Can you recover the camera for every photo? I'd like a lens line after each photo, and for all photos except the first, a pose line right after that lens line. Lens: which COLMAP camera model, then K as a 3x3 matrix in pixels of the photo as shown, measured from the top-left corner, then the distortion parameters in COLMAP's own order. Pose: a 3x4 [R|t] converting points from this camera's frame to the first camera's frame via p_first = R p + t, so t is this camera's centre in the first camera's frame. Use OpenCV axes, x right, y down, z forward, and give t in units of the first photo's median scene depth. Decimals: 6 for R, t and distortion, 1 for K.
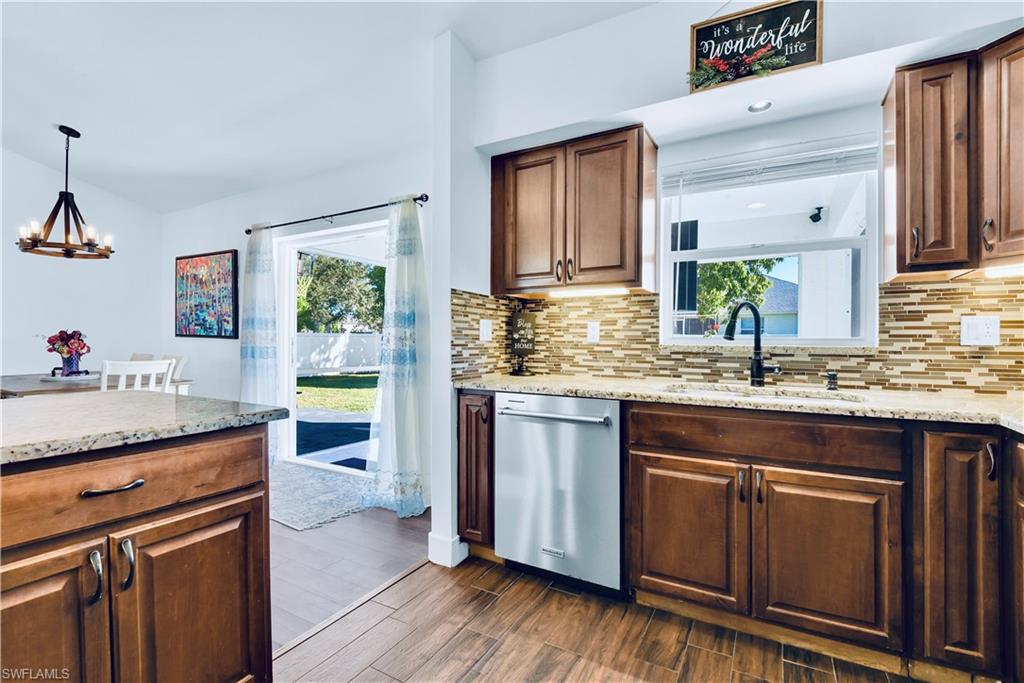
lens RADIAL K [[461.0, 0, 512.0], [0, 461.0, 341.5], [0, 0, 1]] dist [0.028466, -0.028656]
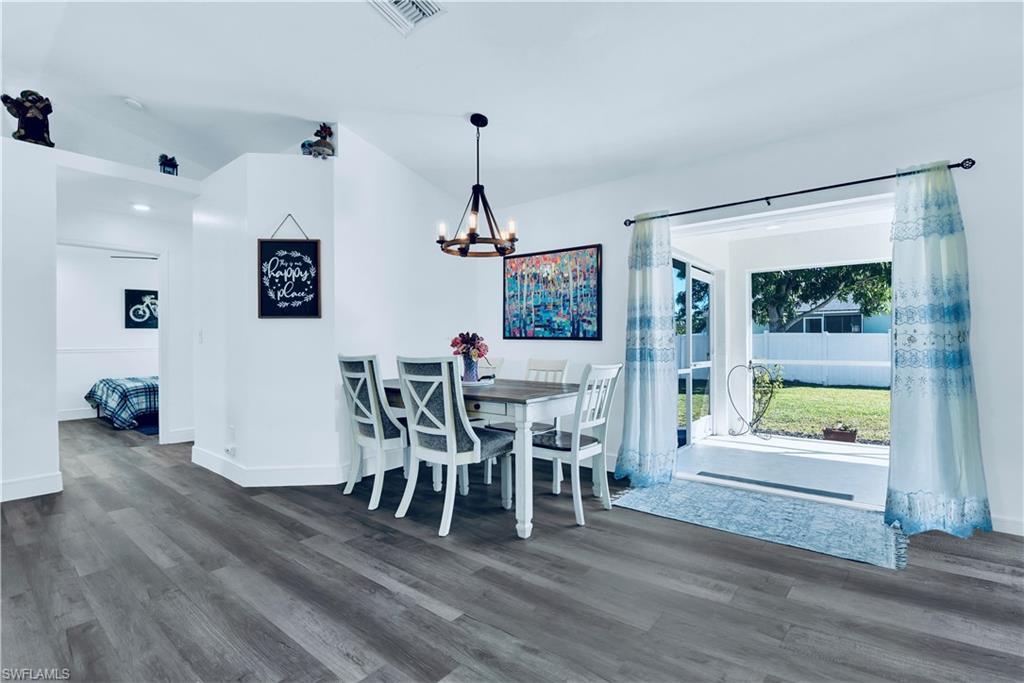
lens RADIAL K [[462.2, 0, 512.0], [0, 462.2, 341.5], [0, 0, 1]] dist [-0.002476, -0.012352]
pose [[0.987786, -0.010940, -0.155429, -0.757966], [0.010419, 0.999937, -0.004165, -0.001907], [0.155465, 0.002494, 0.987838, 0.076111]]
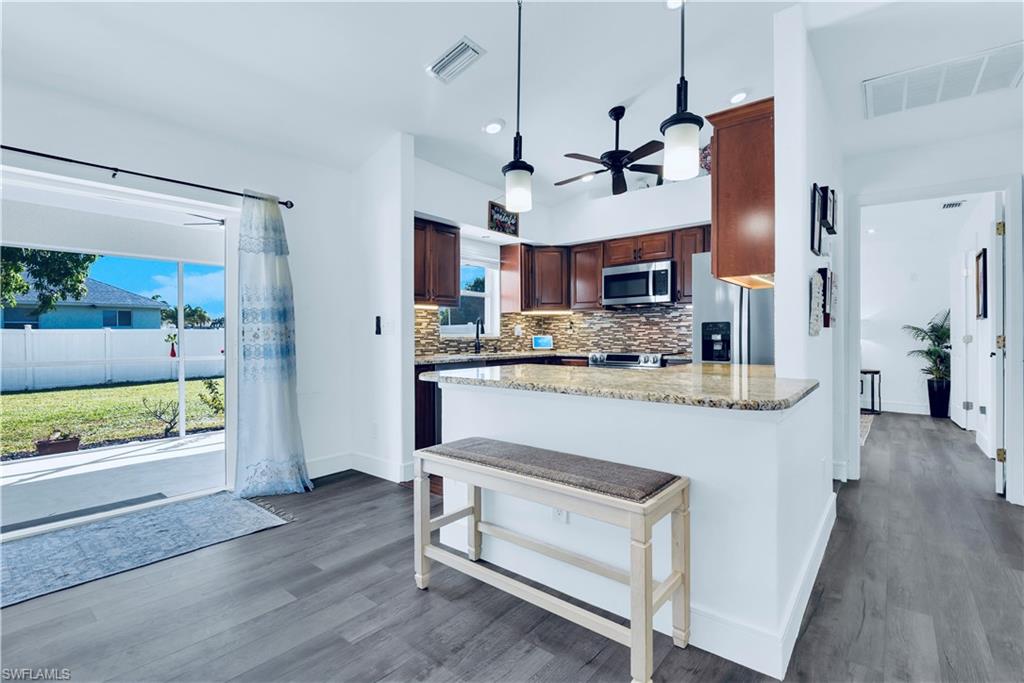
lens RADIAL K [[472.7, 0, 516.9], [0, 472.7, 336.0], [0, 0, 1]] dist [-0.023168, -0.000314]
pose [[0.158779, -0.008367, 0.987279, -1.052008], [0.005263, 0.999957, 0.007628, -0.005850], [-0.987300, 0.003985, 0.158816, 0.259570]]
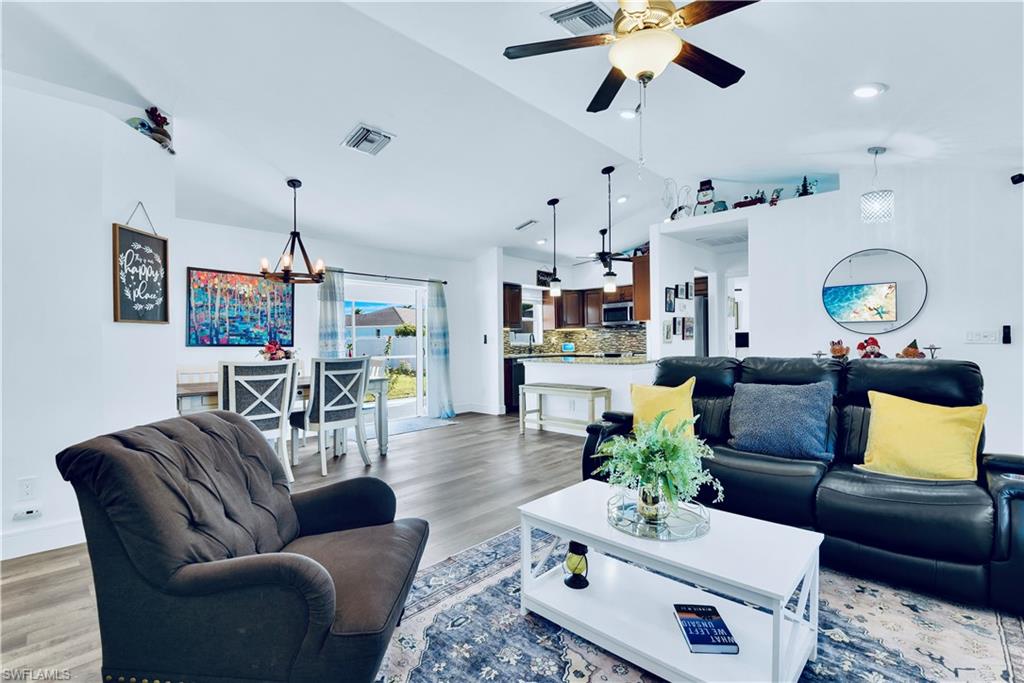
lens RADIAL K [[462.2, 0, 512.0], [0, 462.2, 341.5], [0, 0, 1]] dist [-0.002476, -0.012352]
pose [[0.236515, -0.008511, 0.971590, -2.063178], [0.013309, 0.999896, 0.005519, -0.022921], [-0.971537, 0.011626, 0.236604, 0.119113]]
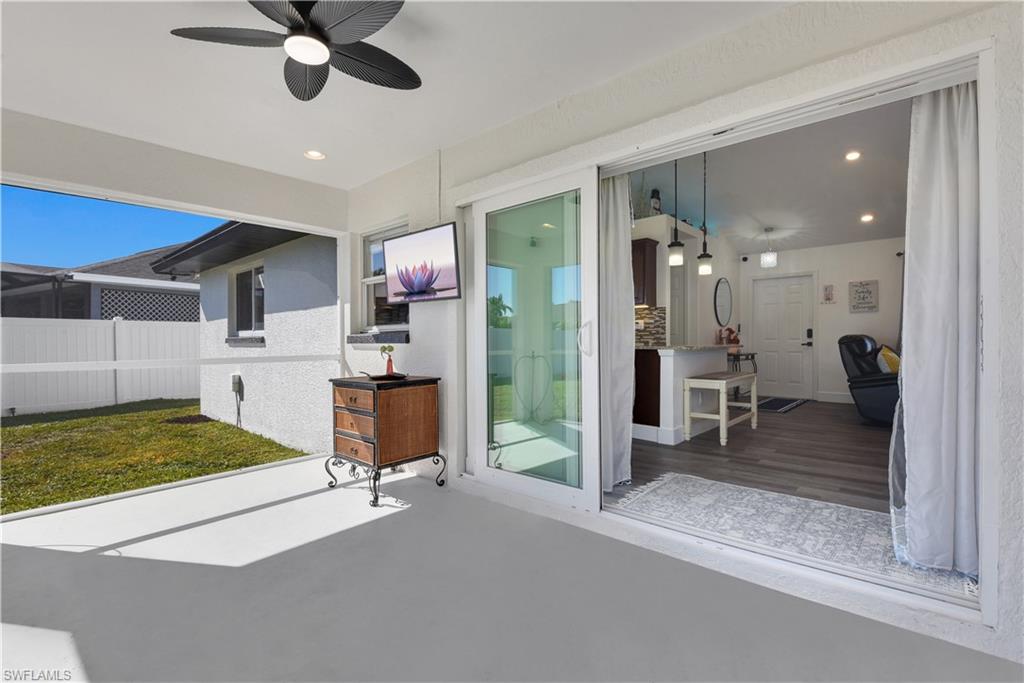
lens RADIAL K [[461.0, 0, 512.0], [0, 461.0, 341.5], [0, 0, 1]] dist [0.028466, -0.028656]
pose [[-0.977674, -0.003888, 0.210090, -0.214252], [-0.000913, 0.999898, 0.014255, 0.023189], [-0.210124, 0.013745, -0.977578, 1.761110]]
